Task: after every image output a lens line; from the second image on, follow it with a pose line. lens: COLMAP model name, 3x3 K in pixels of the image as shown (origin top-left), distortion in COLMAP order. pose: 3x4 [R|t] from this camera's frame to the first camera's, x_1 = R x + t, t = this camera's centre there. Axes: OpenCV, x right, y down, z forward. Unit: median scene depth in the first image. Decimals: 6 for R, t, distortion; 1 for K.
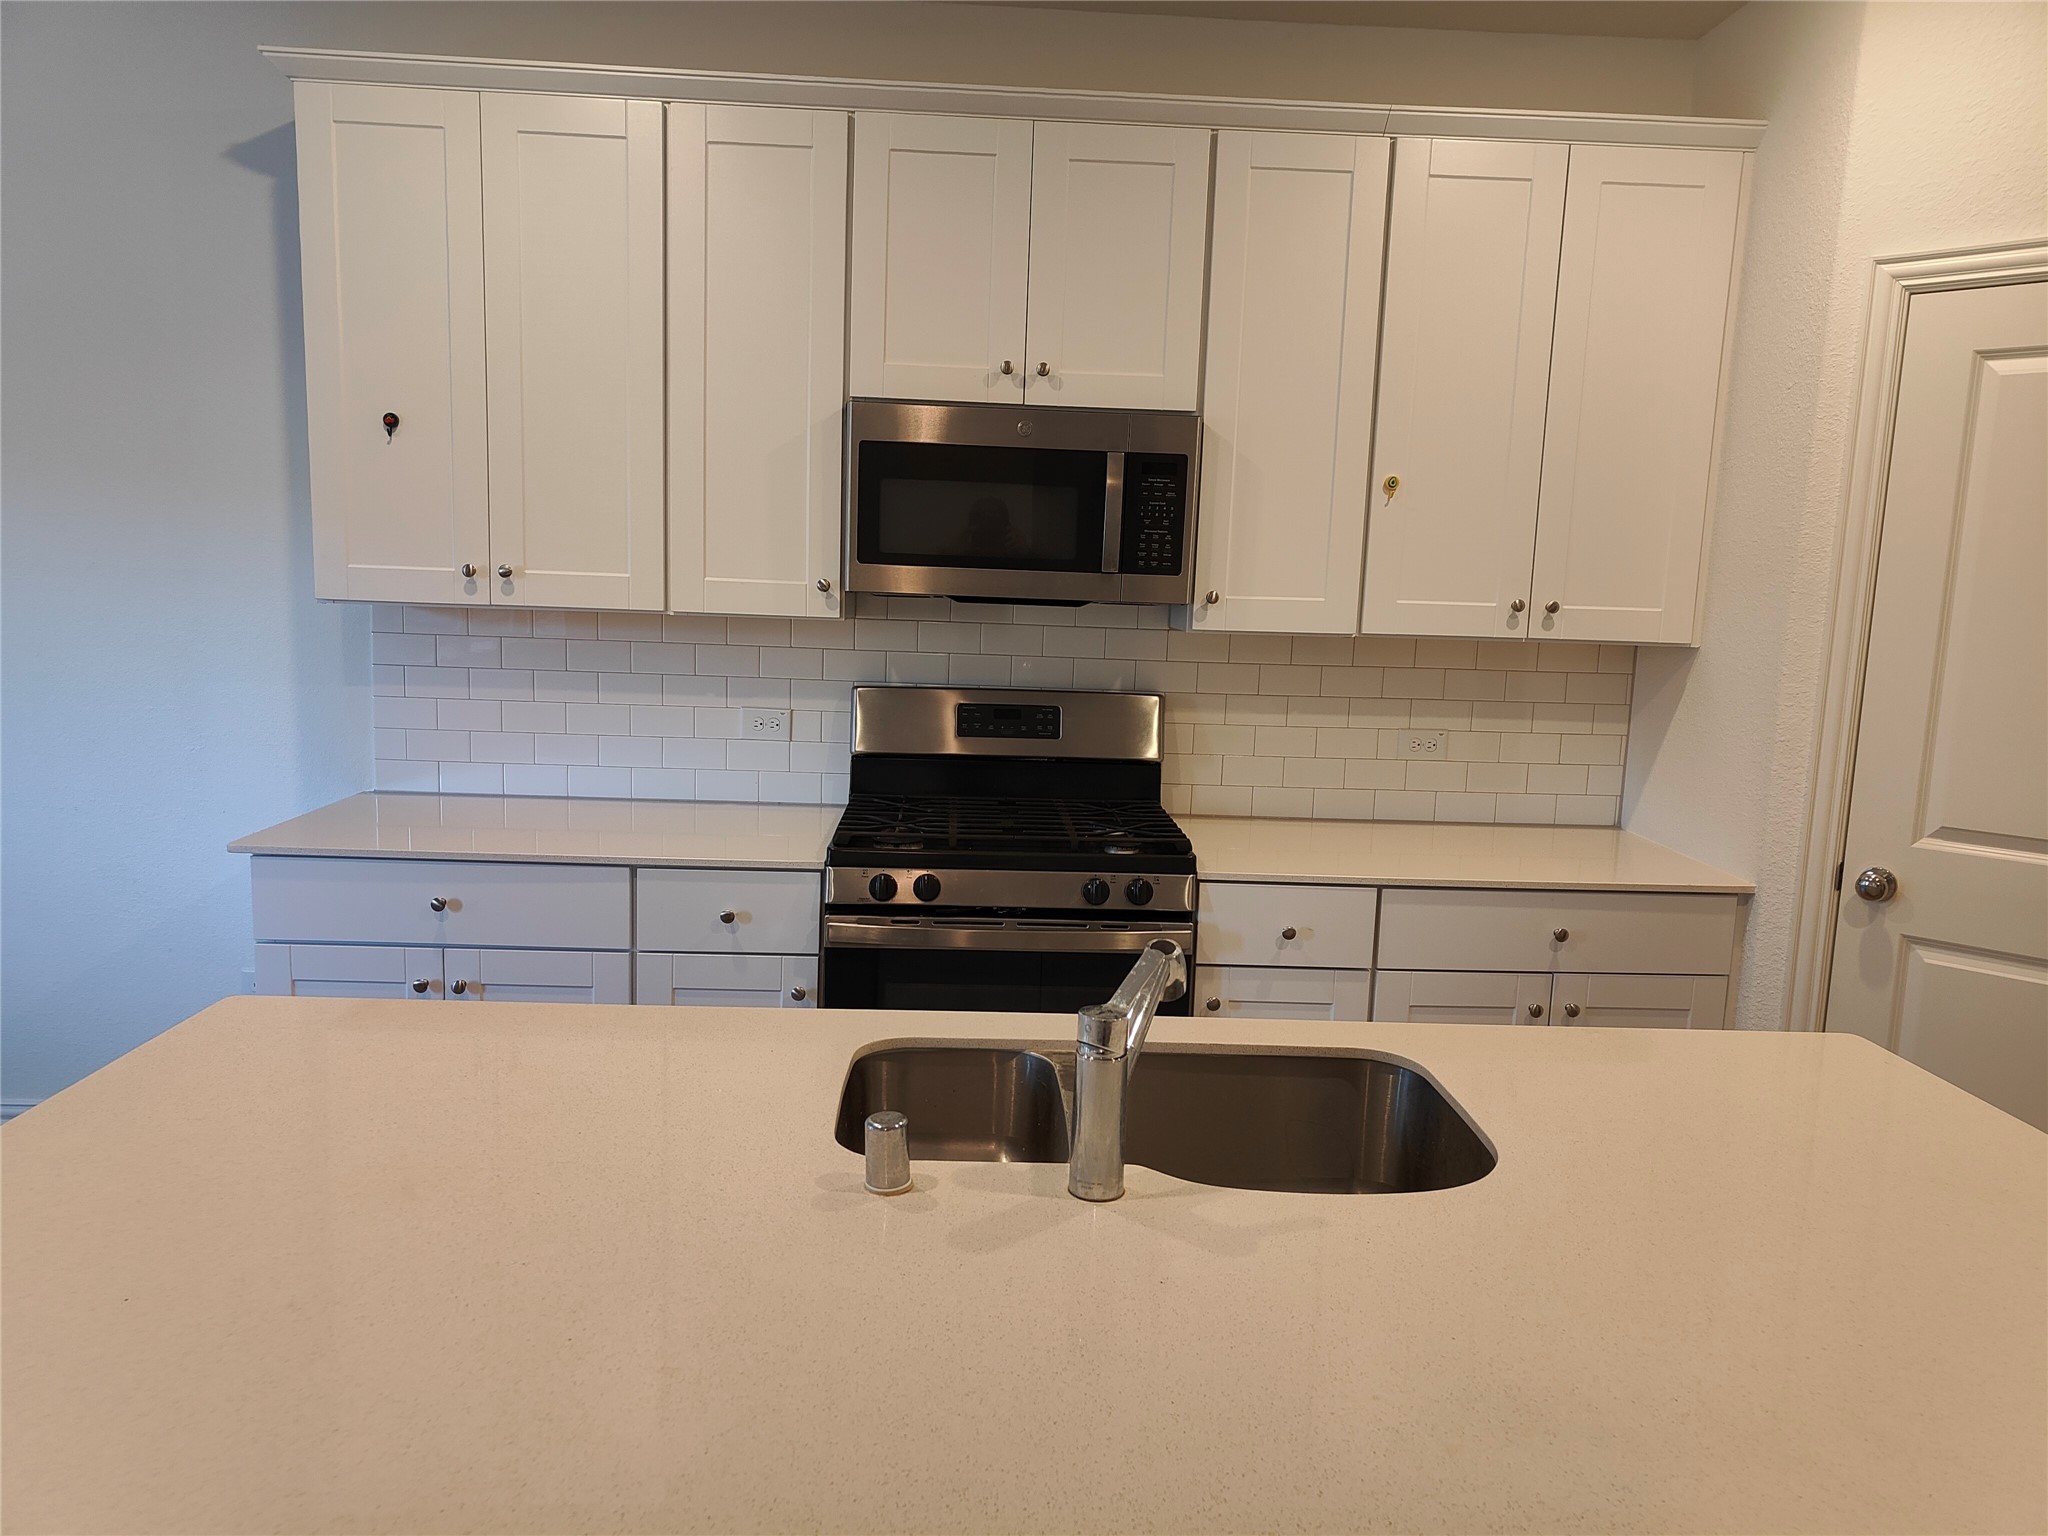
lens RADIAL K [[1411.7, 0, 1029.3], [0, 1411.7, 773.0], [0, 0, 1]] dist [0.007210, -0.000526]
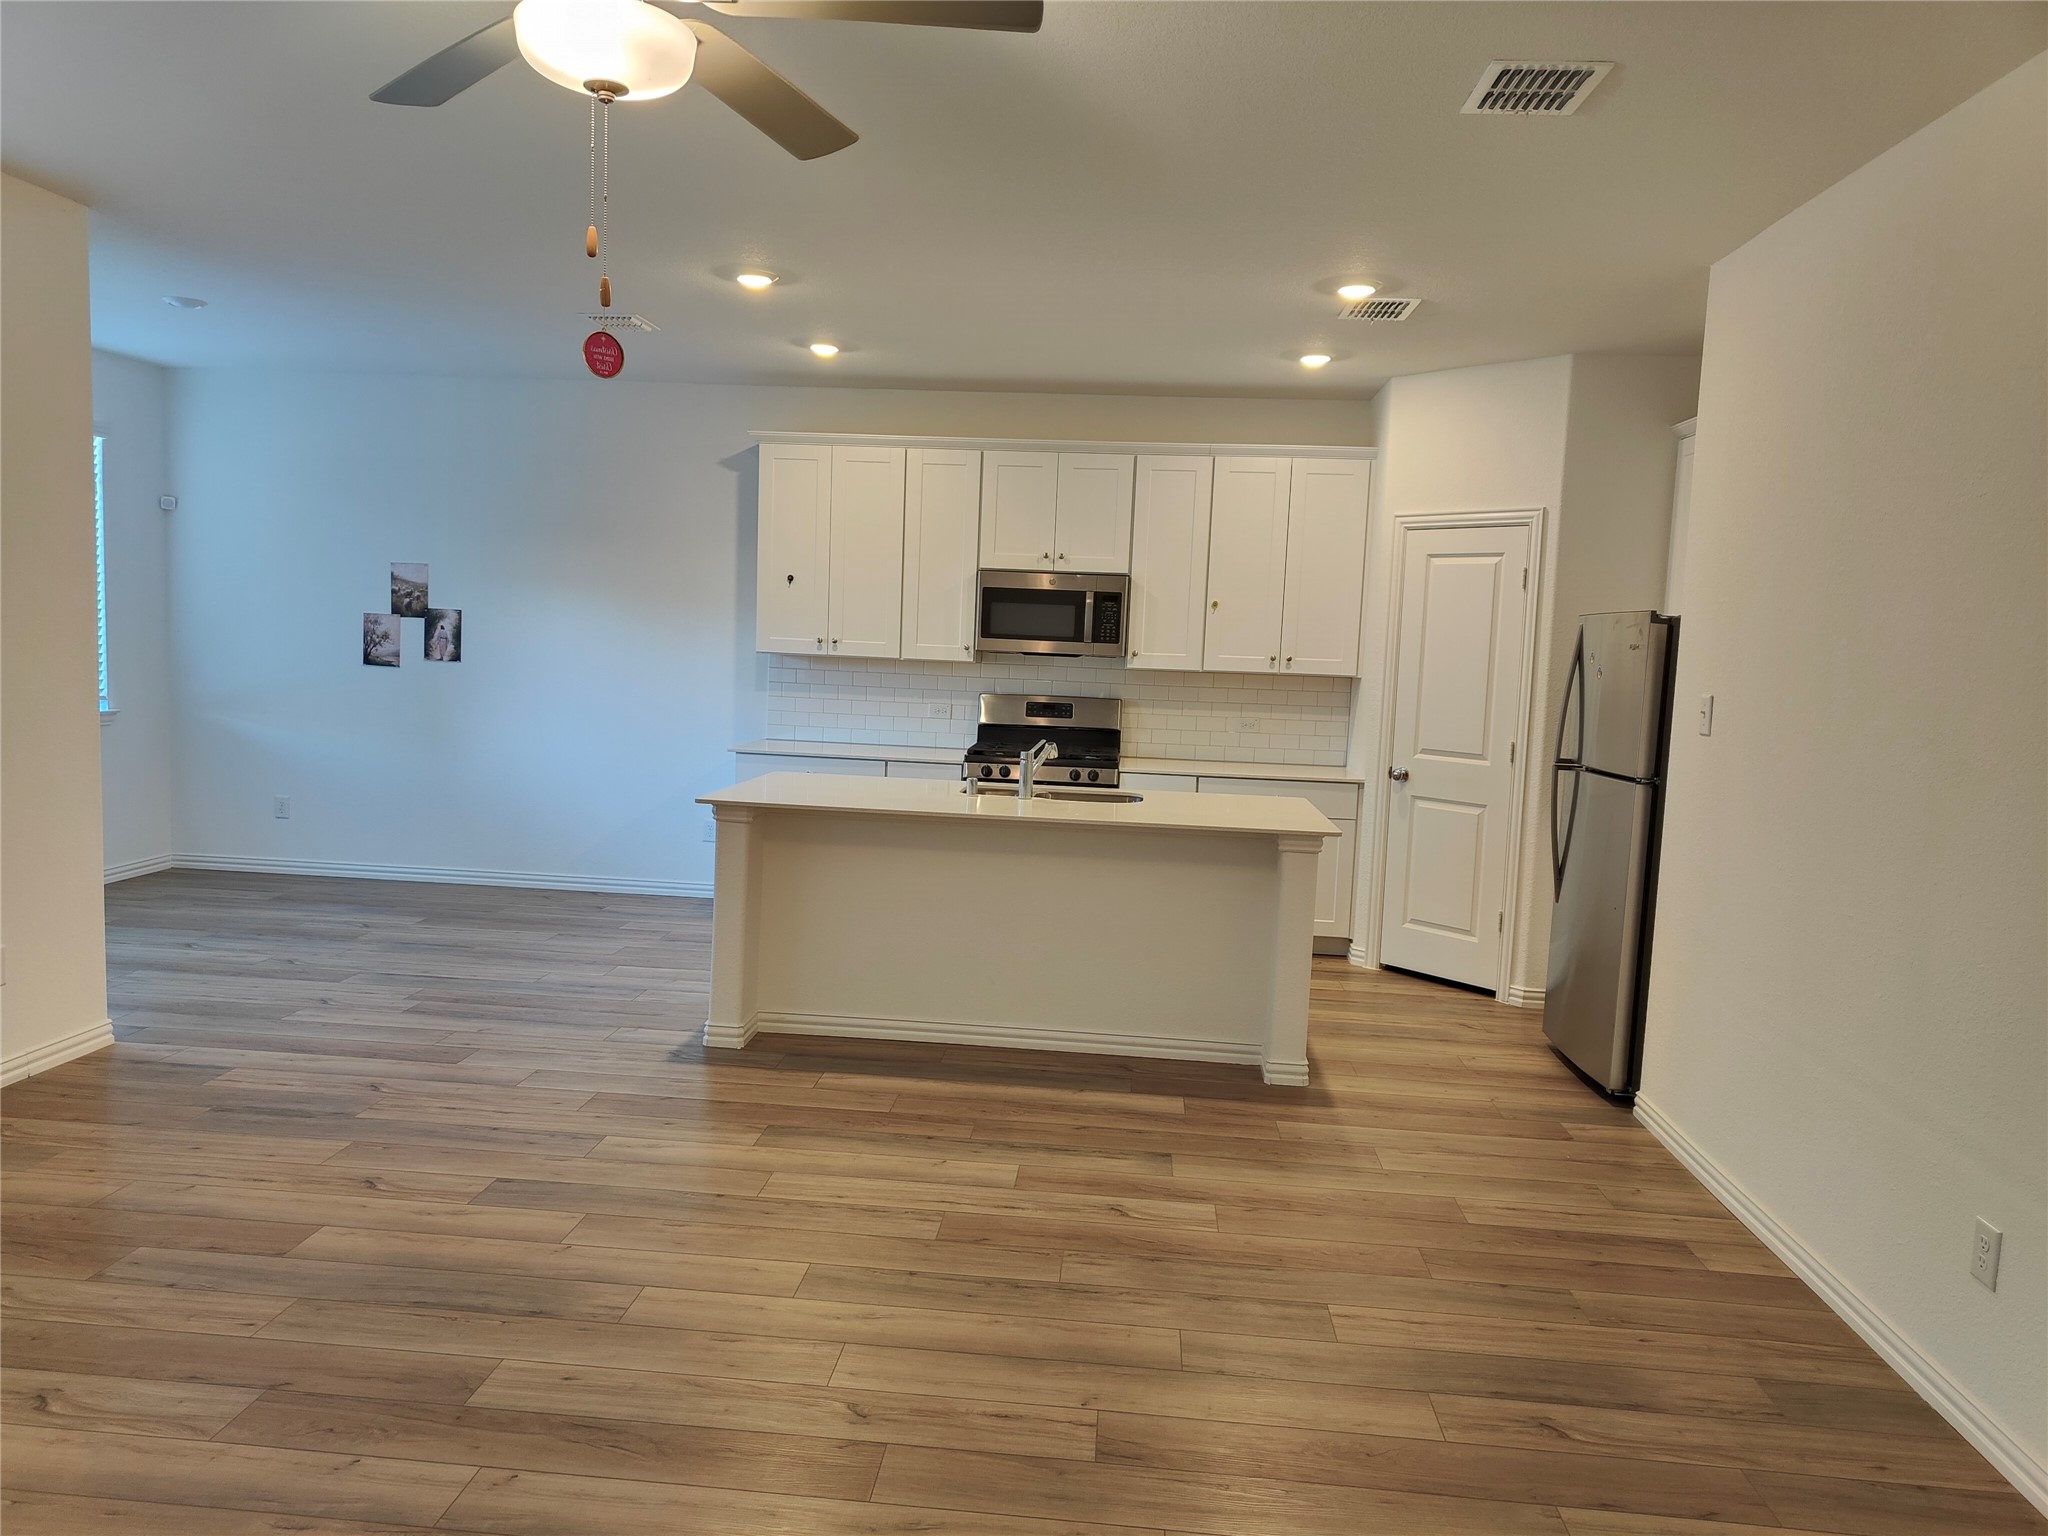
lens RADIAL K [[1424.9, 0, 997.9], [0, 1424.9, 770.2], [0, 0, 1]] dist [0.035494, -0.027894]
pose [[0.990396, 0.016712, -0.137245, 0.232007], [-0.024408, 0.998211, -0.054586, 0.196842], [0.136087, 0.057411, 0.989032, -1.309826]]
